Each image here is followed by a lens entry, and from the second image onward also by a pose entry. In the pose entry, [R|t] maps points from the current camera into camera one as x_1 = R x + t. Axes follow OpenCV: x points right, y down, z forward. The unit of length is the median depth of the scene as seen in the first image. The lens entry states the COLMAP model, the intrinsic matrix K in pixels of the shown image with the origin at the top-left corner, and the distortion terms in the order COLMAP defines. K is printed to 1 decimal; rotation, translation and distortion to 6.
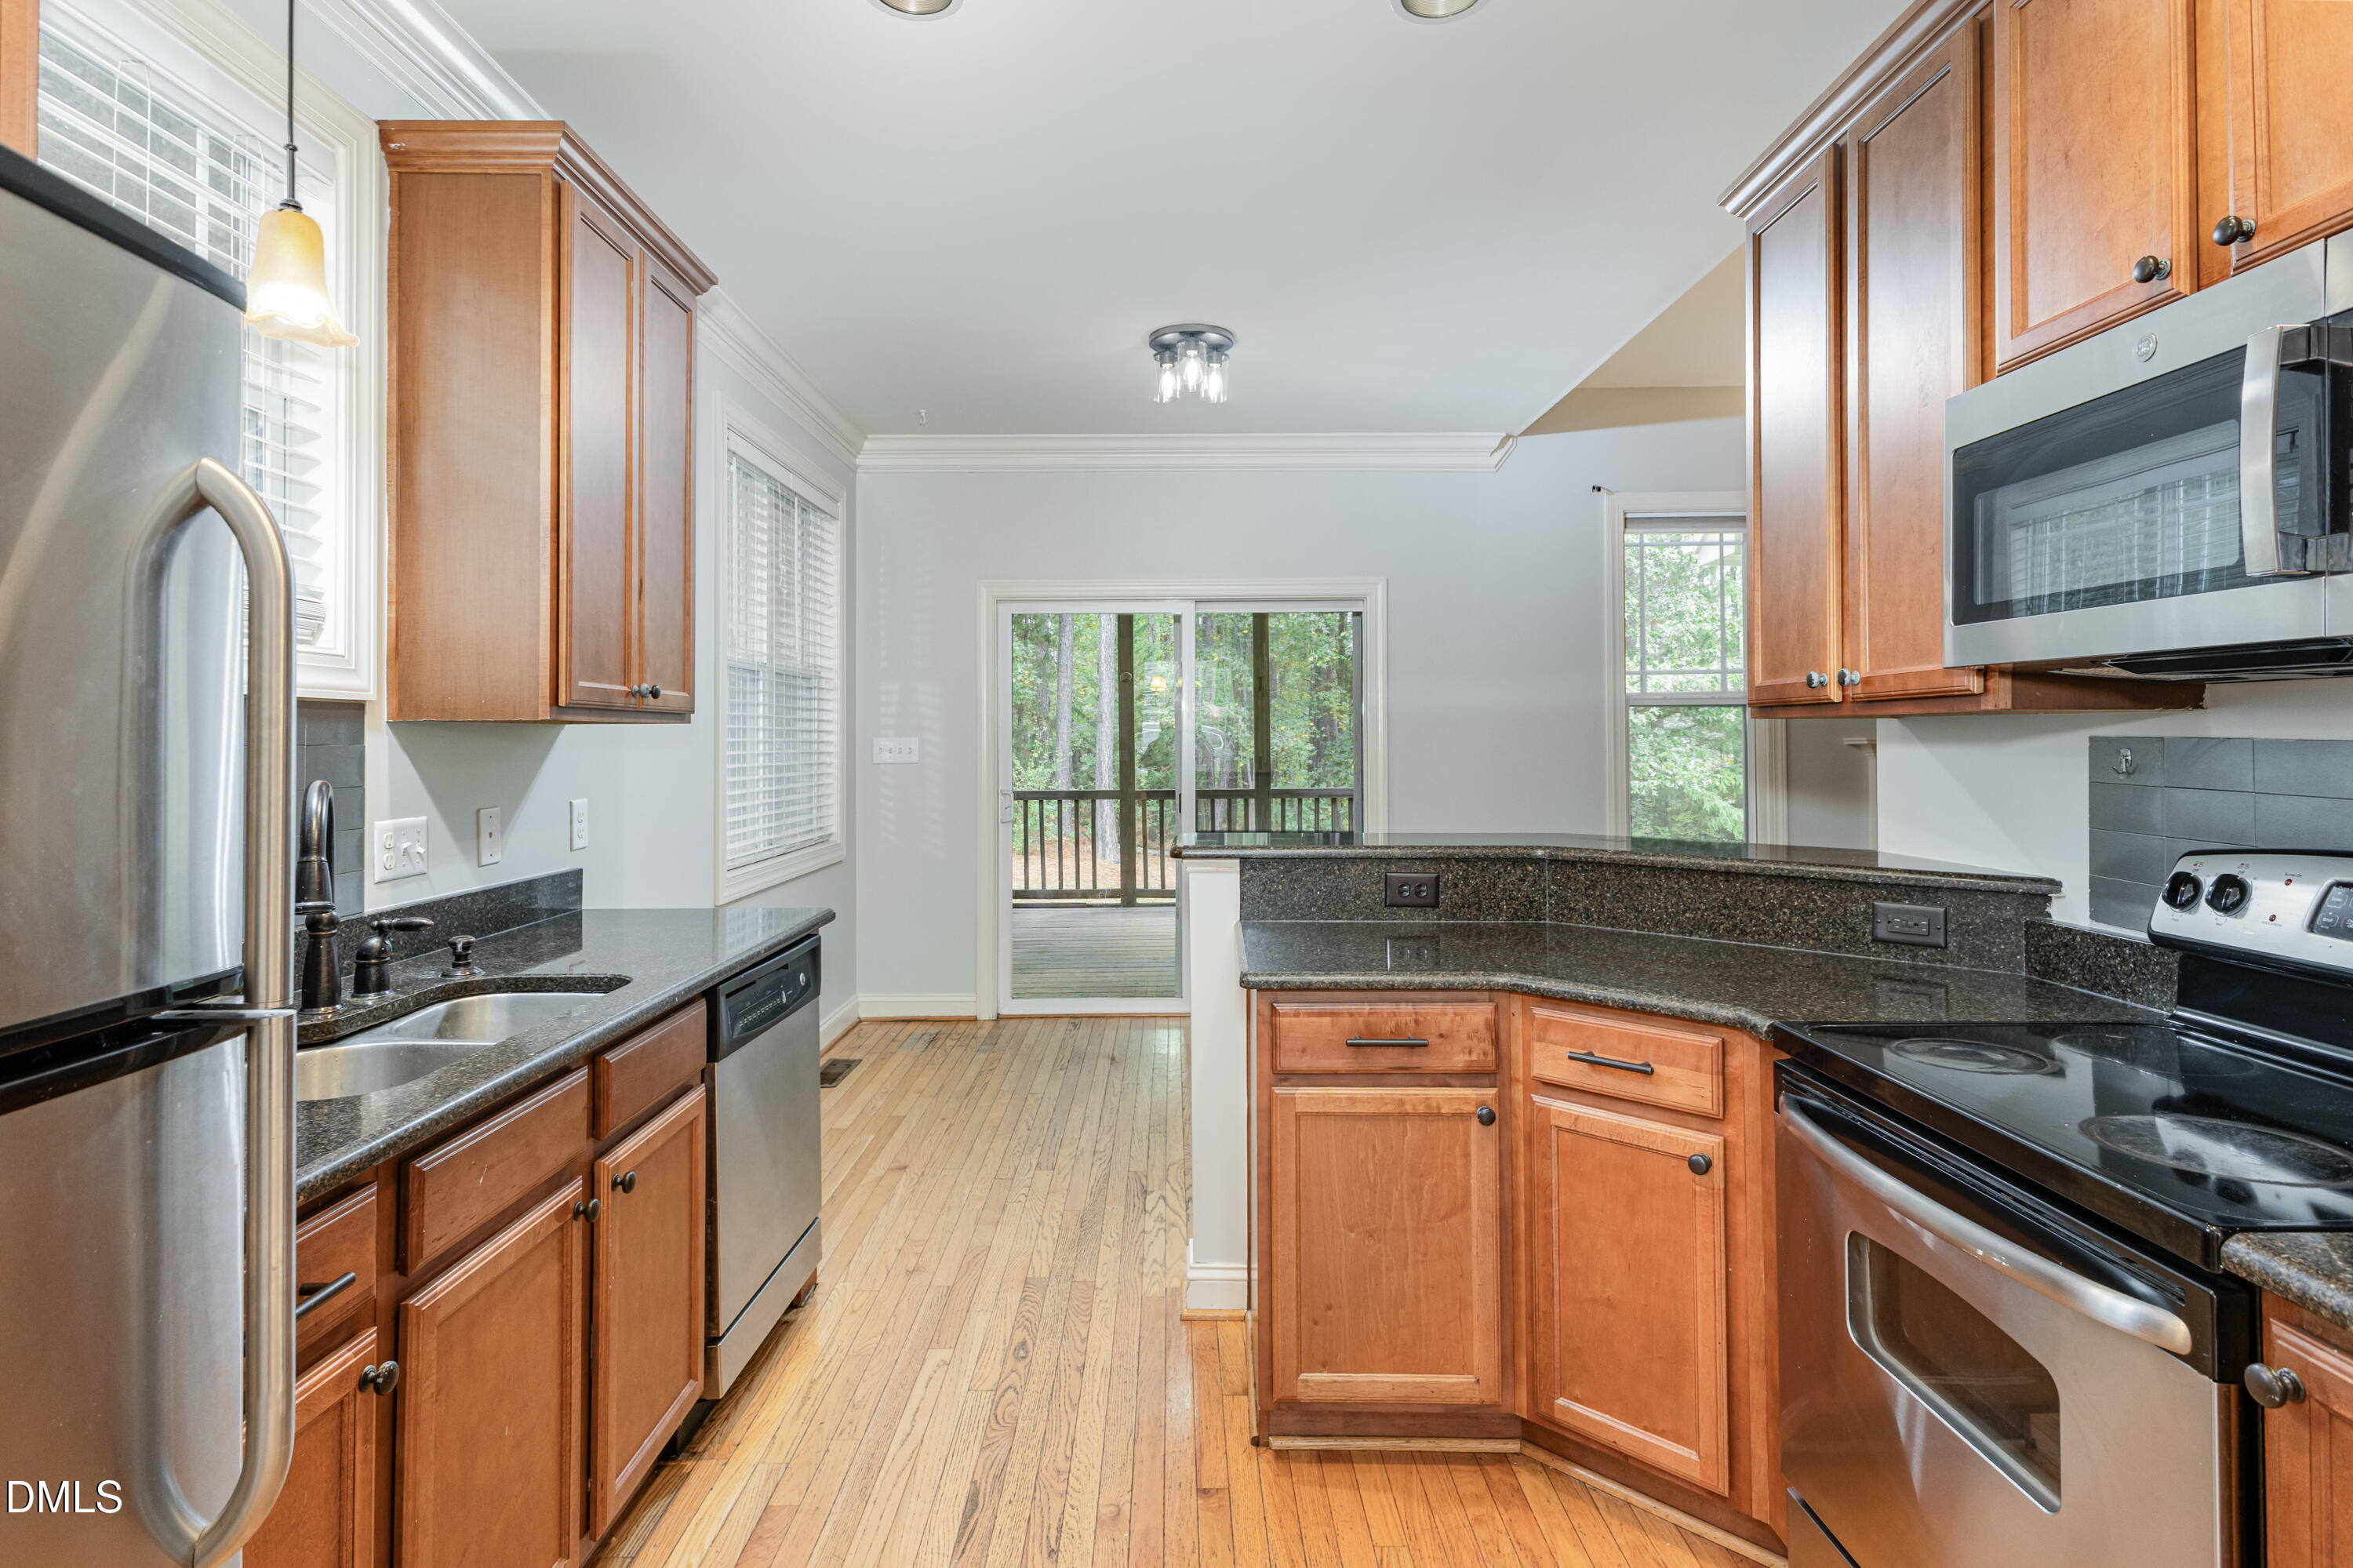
lens RADIAL K [[1197.6, 0, 1177.7], [0, 1197.6, 721.6], [0, 0, 1]] dist [0.021956, -0.006877]
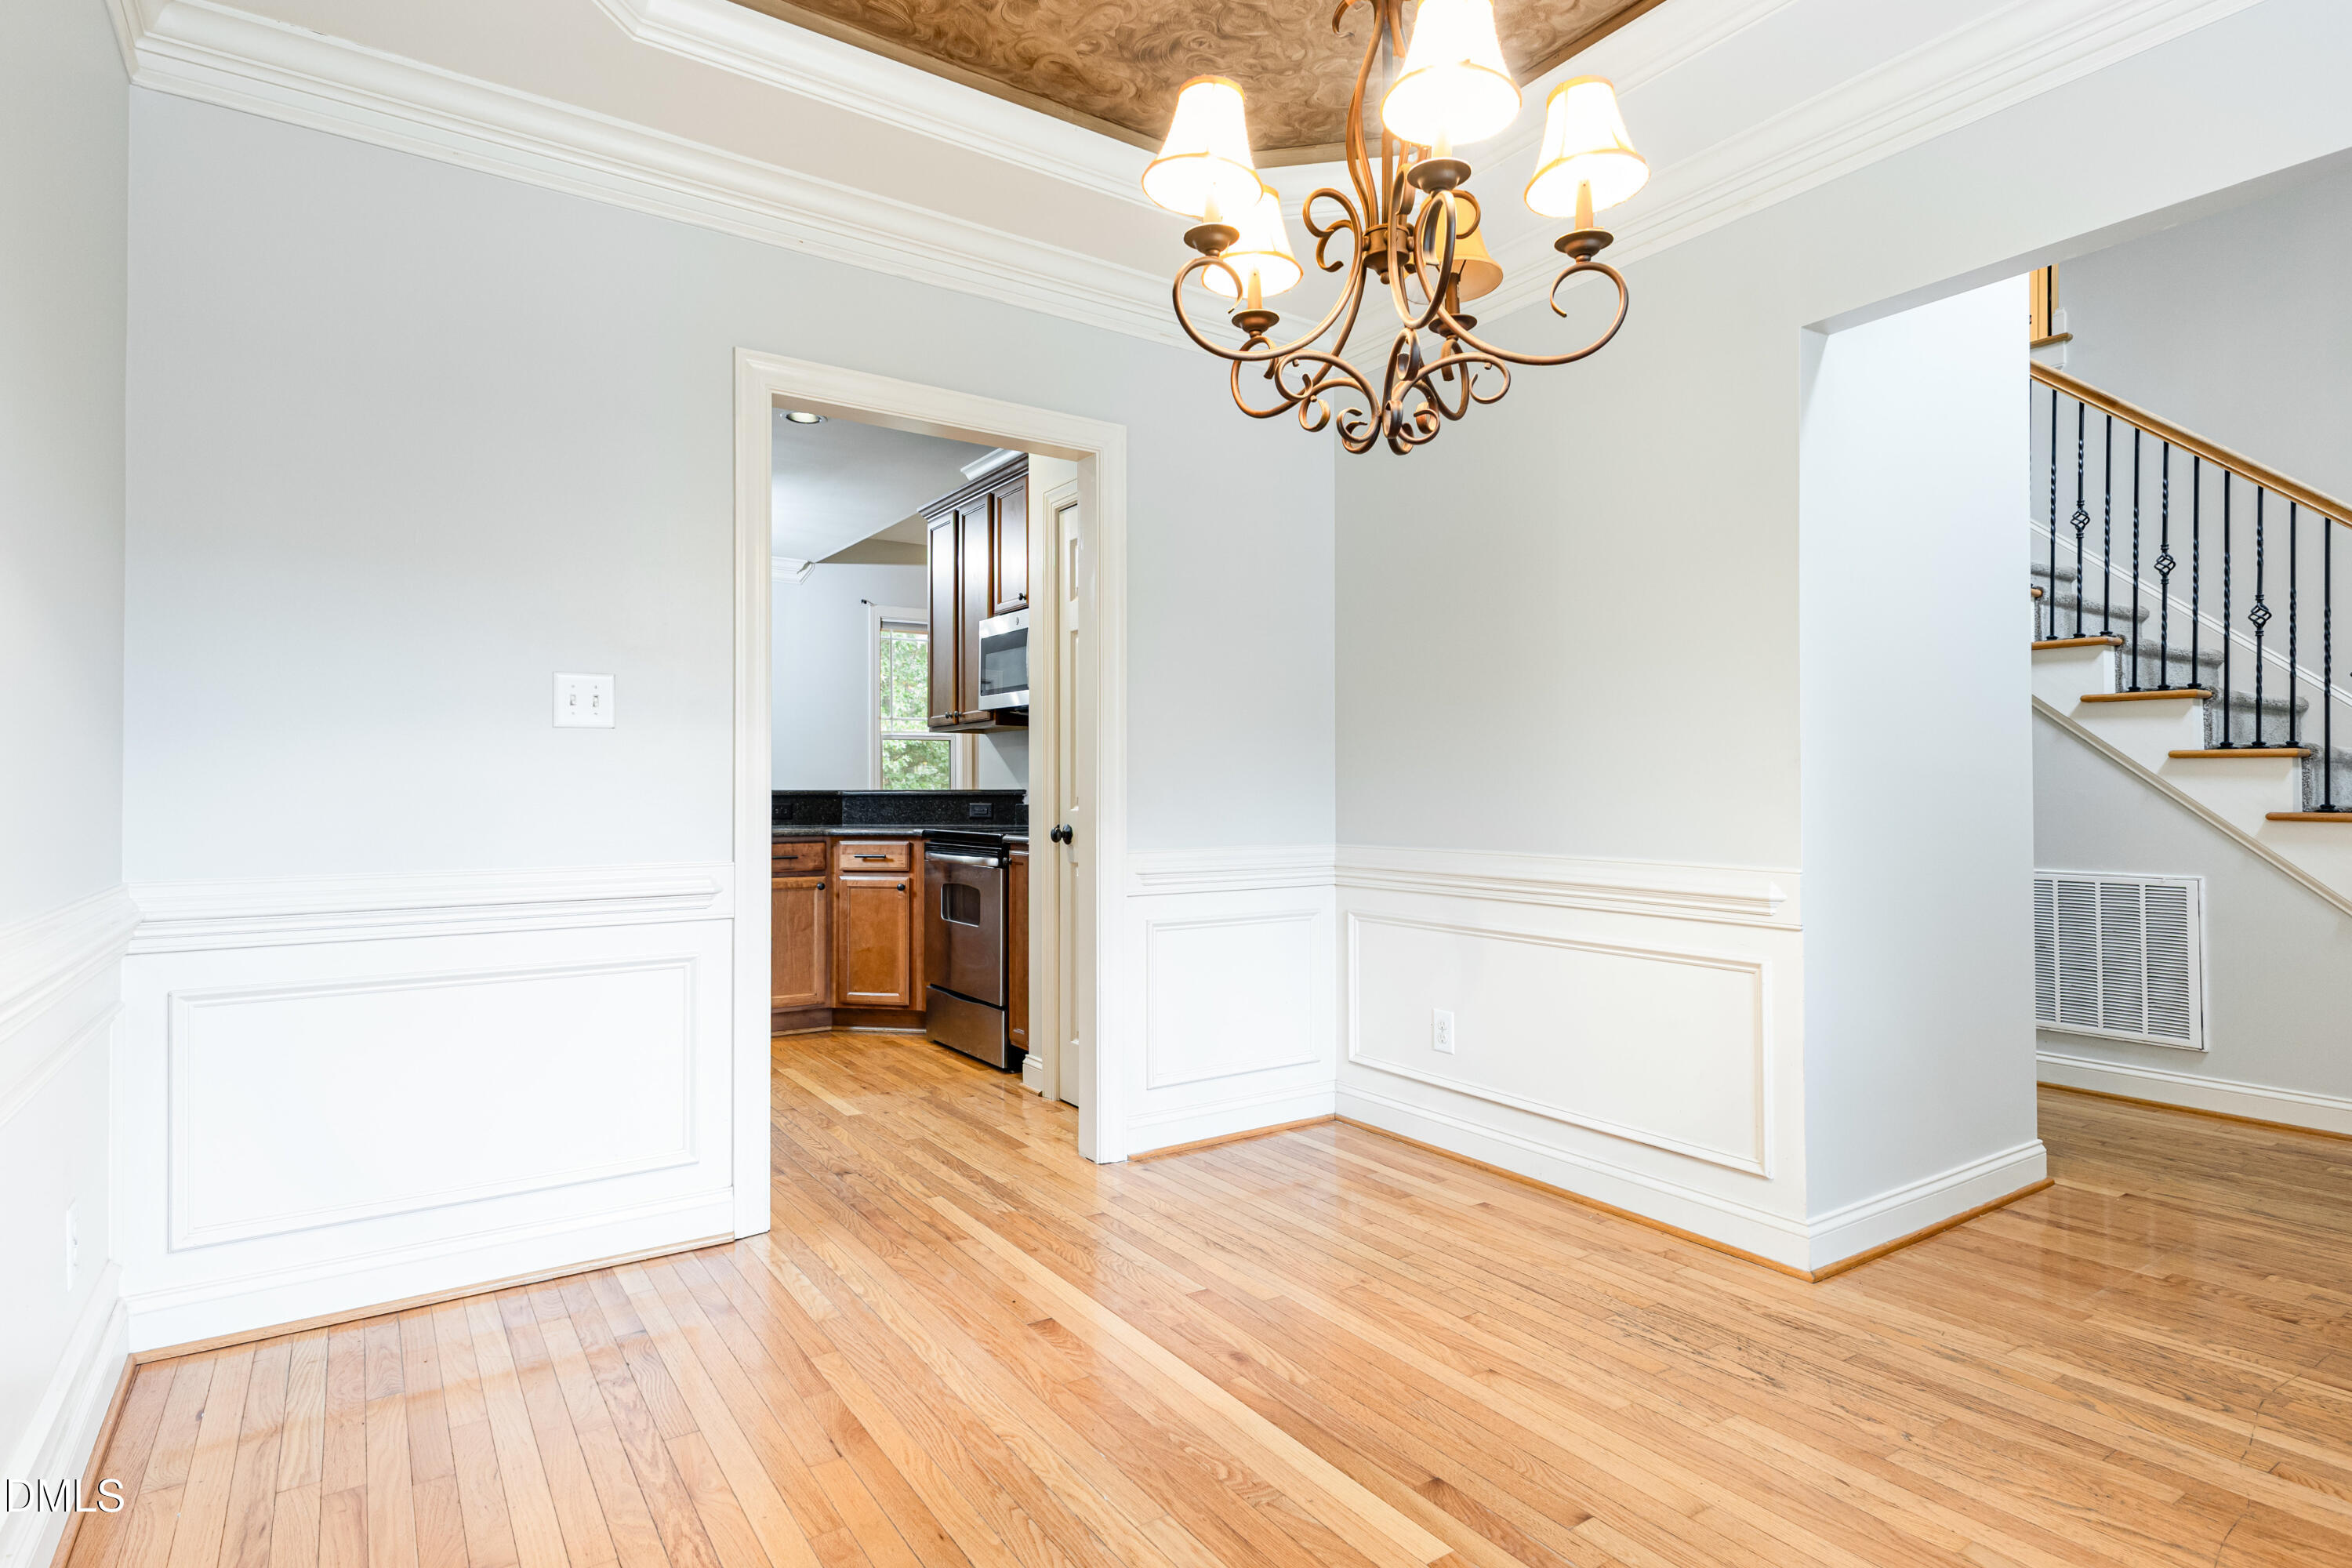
lens RADIAL K [[1197.0, 0, 1171.5], [0, 1197.0, 787.4], [0, 0, 1]] dist [0.021956, -0.006877]
pose [[0.829821, 0.006478, 0.557992, -0.520507], [-0.011330, 0.999922, 0.005240, 0.104465], [-0.557915, -0.010671, 0.829829, -1.438275]]
